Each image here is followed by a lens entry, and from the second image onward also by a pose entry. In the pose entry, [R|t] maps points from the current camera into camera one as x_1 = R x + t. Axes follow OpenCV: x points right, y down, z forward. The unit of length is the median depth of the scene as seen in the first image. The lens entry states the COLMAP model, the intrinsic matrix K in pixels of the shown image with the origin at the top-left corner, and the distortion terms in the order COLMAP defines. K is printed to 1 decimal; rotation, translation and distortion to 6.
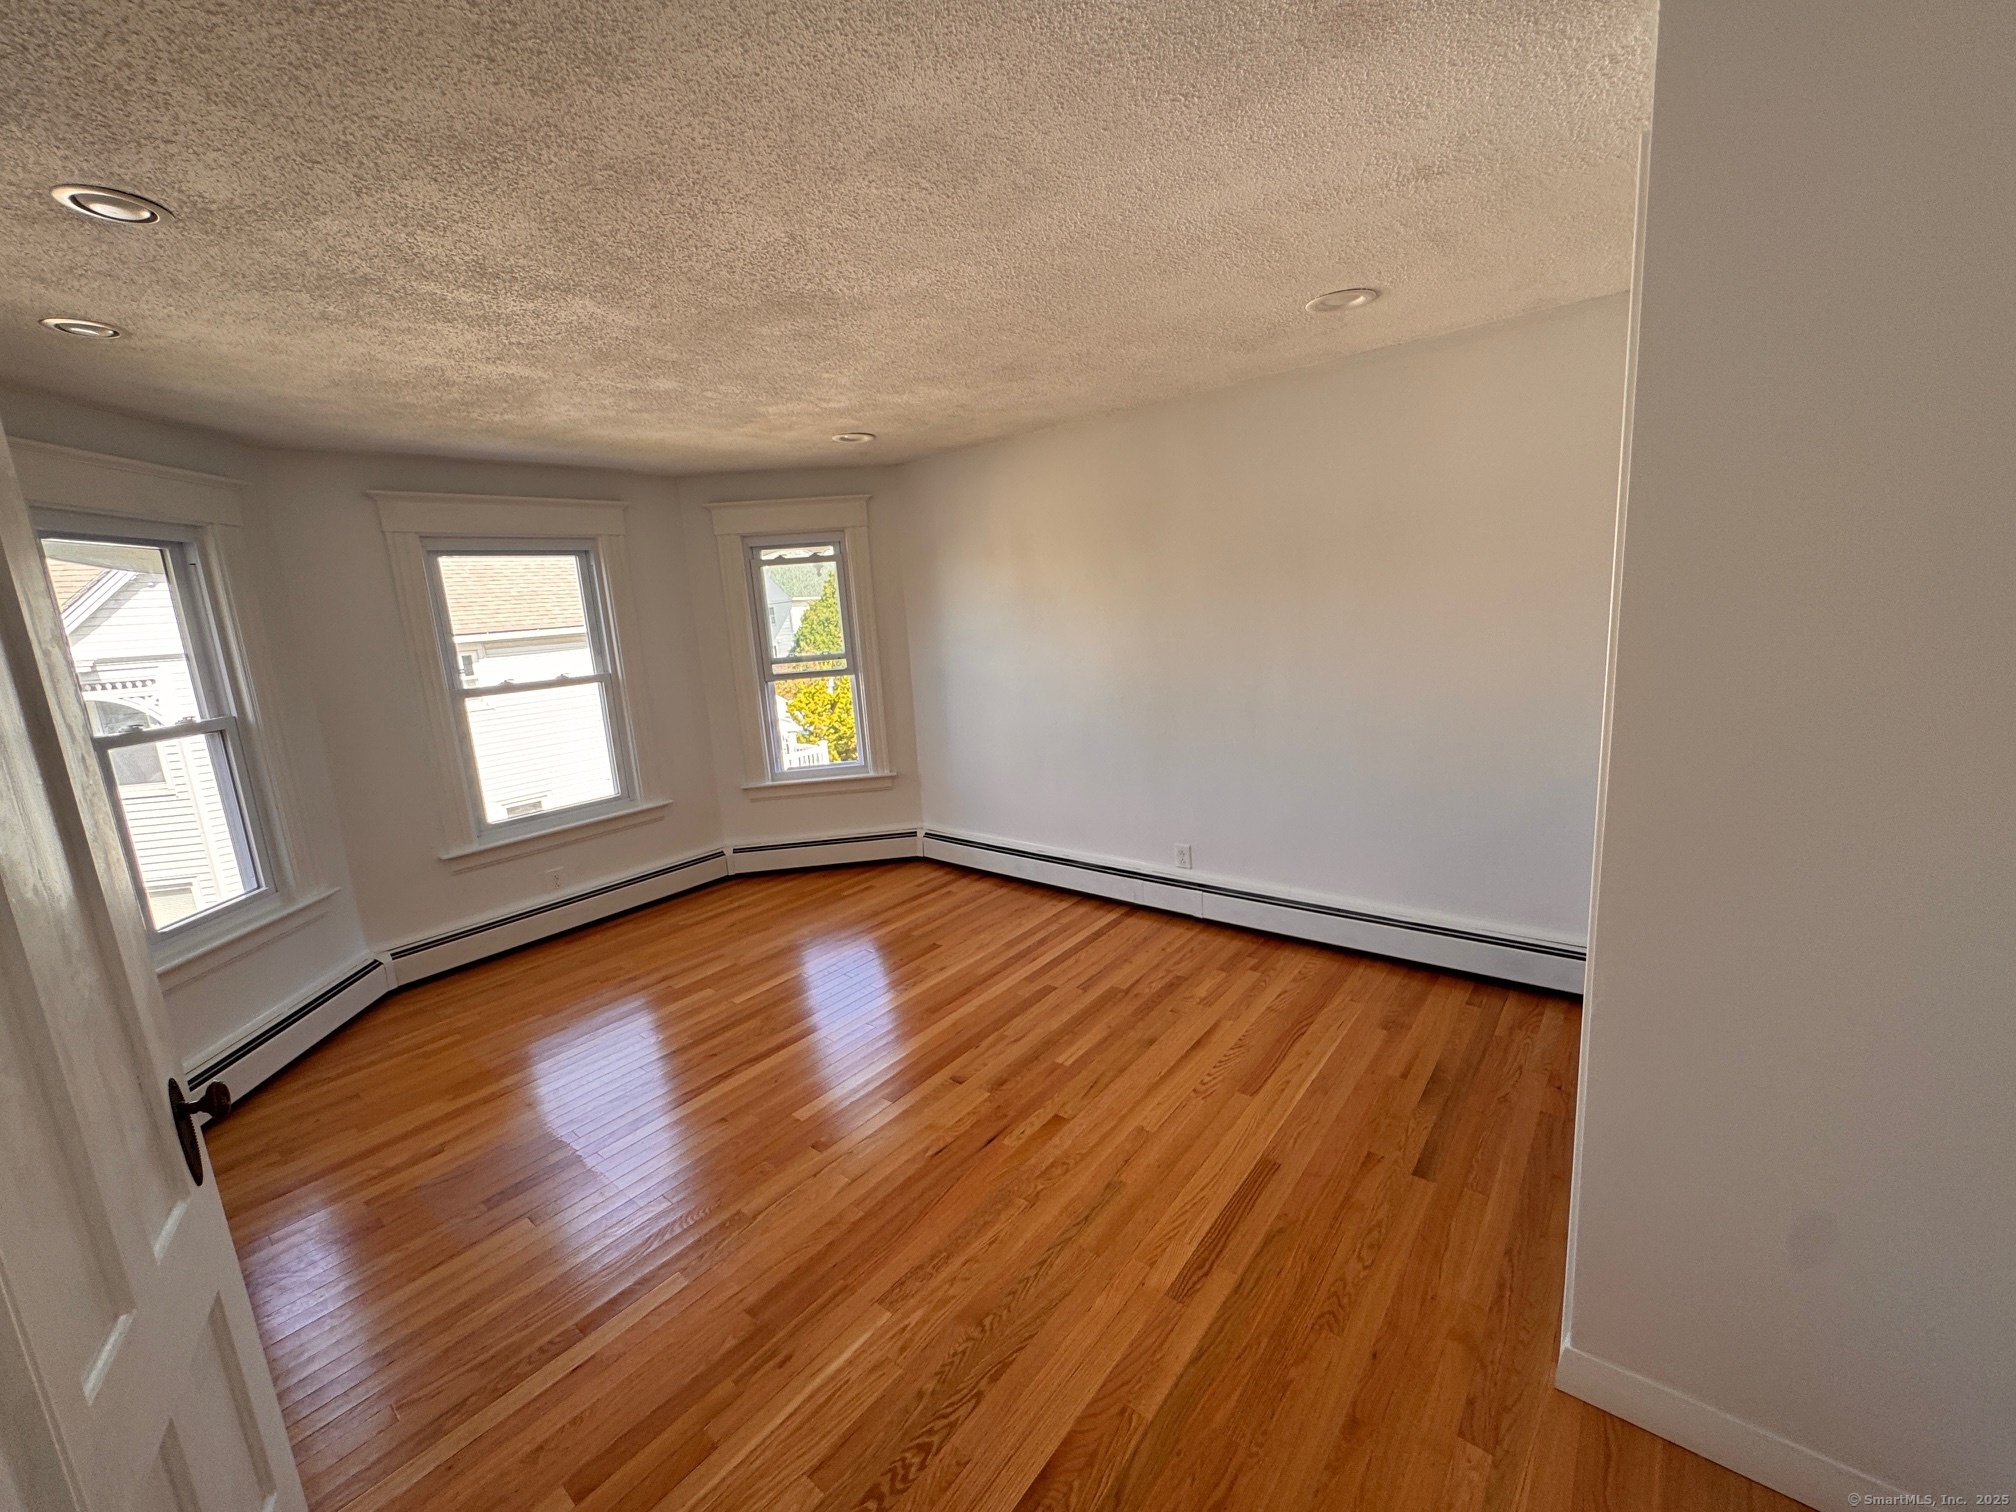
lens RADIAL K [[808.9, 0, 1006.2], [0, 808.9, 753.5], [0, 0, 1]] dist [-0.000732, -0.000319]
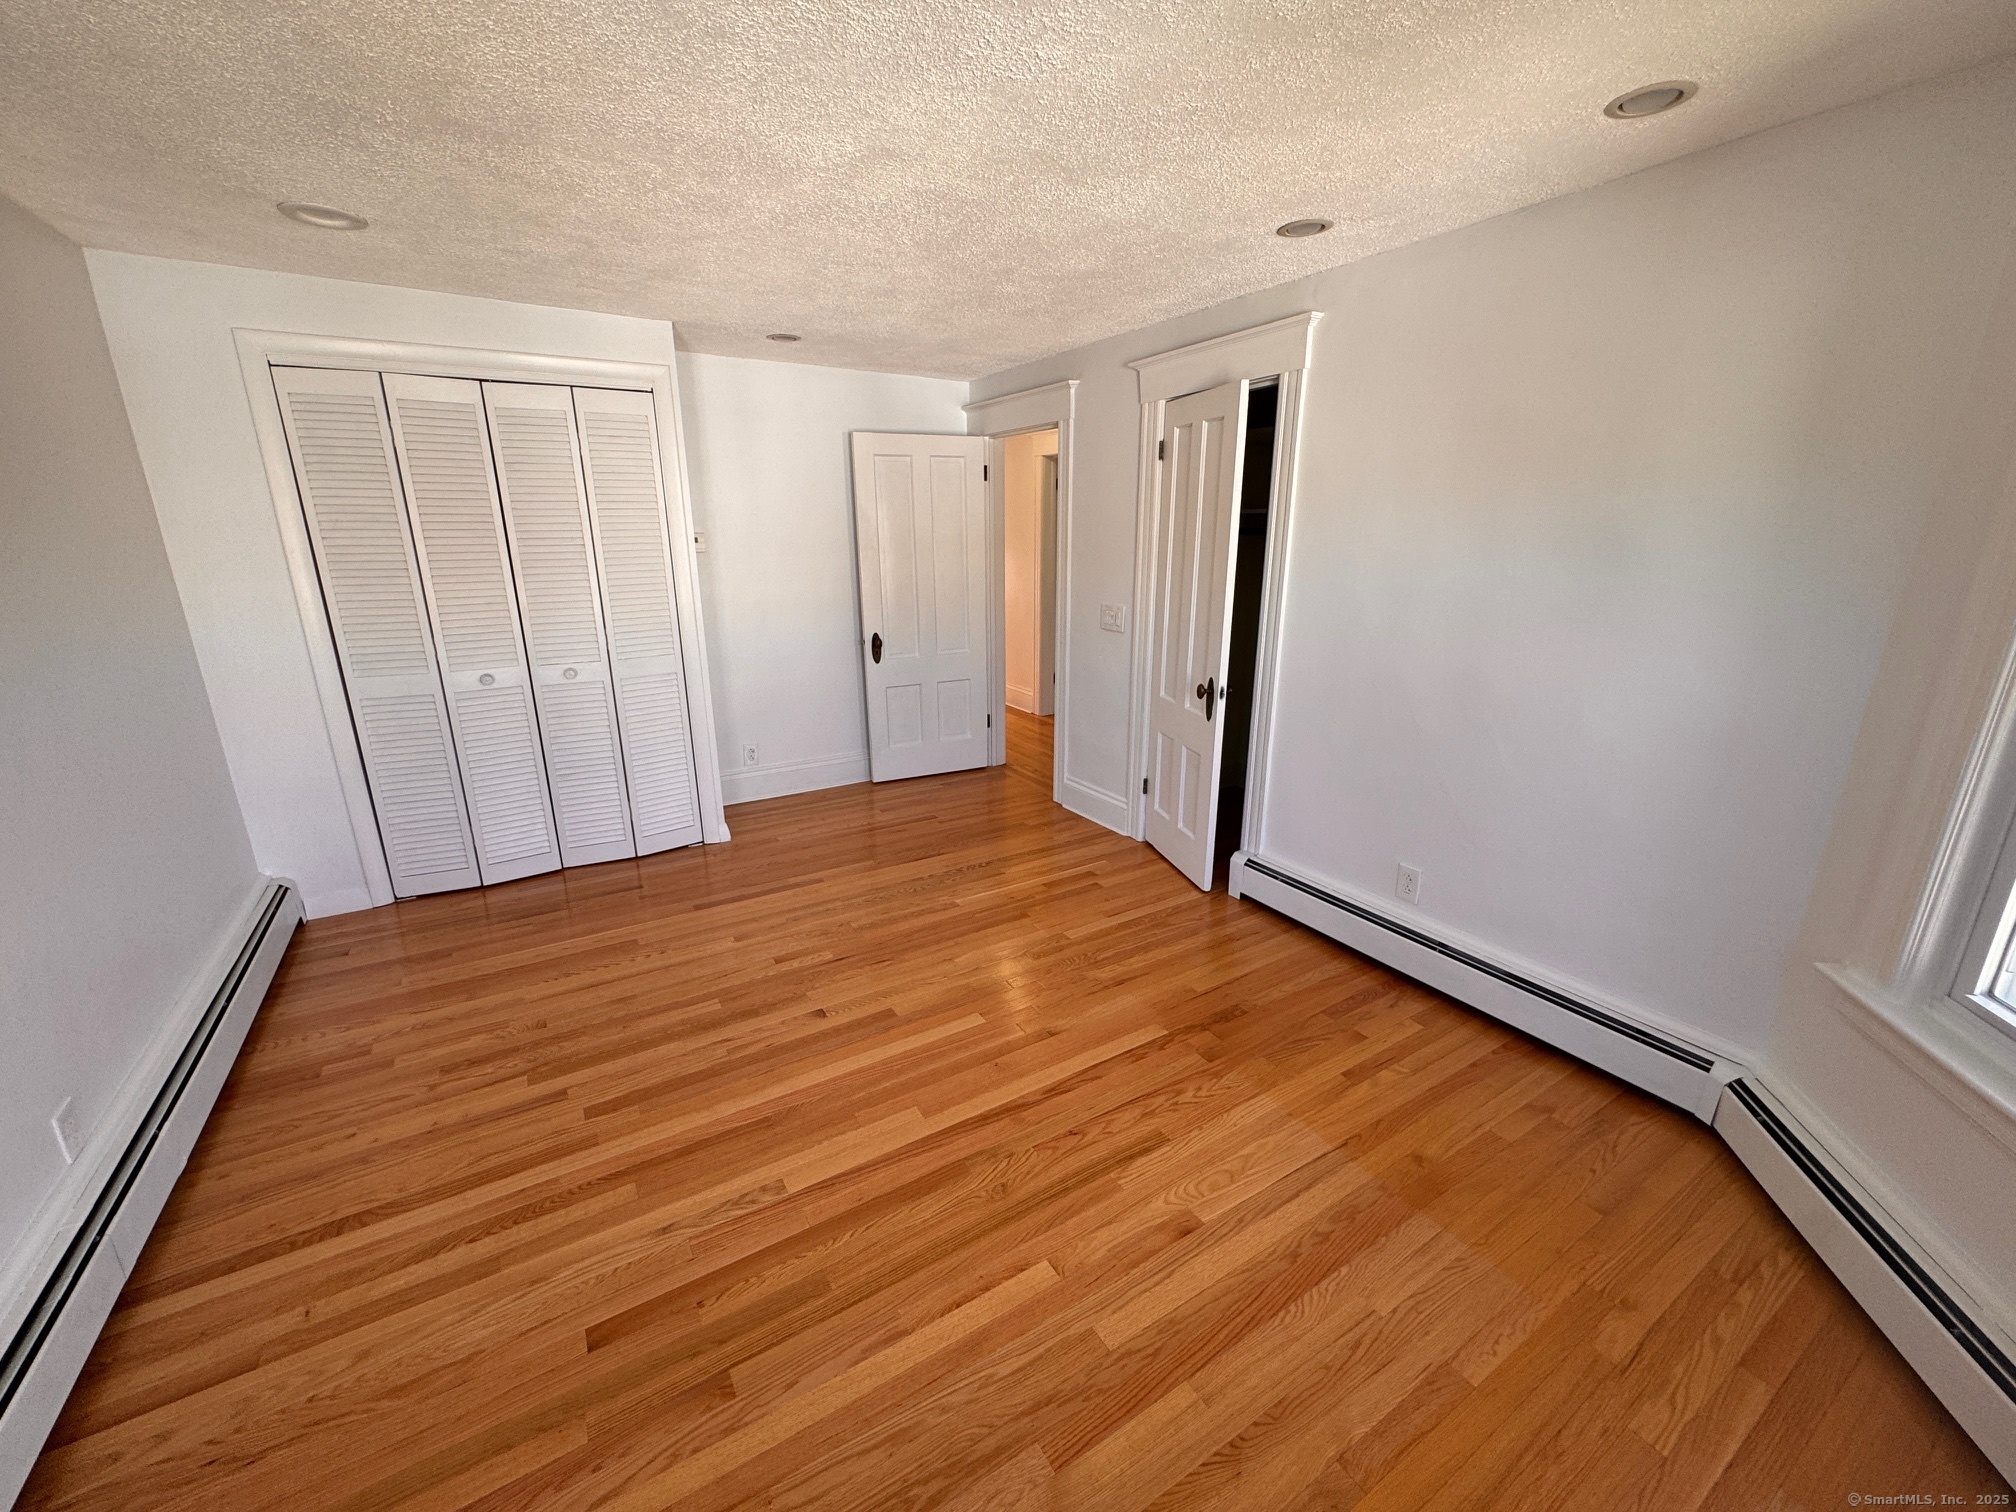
lens RADIAL K [[808.9, 0, 1007.3], [0, 808.9, 754.8], [0, 0, 1]] dist [-0.000732, -0.000319]
pose [[-0.943237, -0.019868, 0.331525, -0.478420], [0.129127, 0.897736, 0.421185, -0.208197], [-0.305989, 0.440086, -0.844212, 1.315540]]
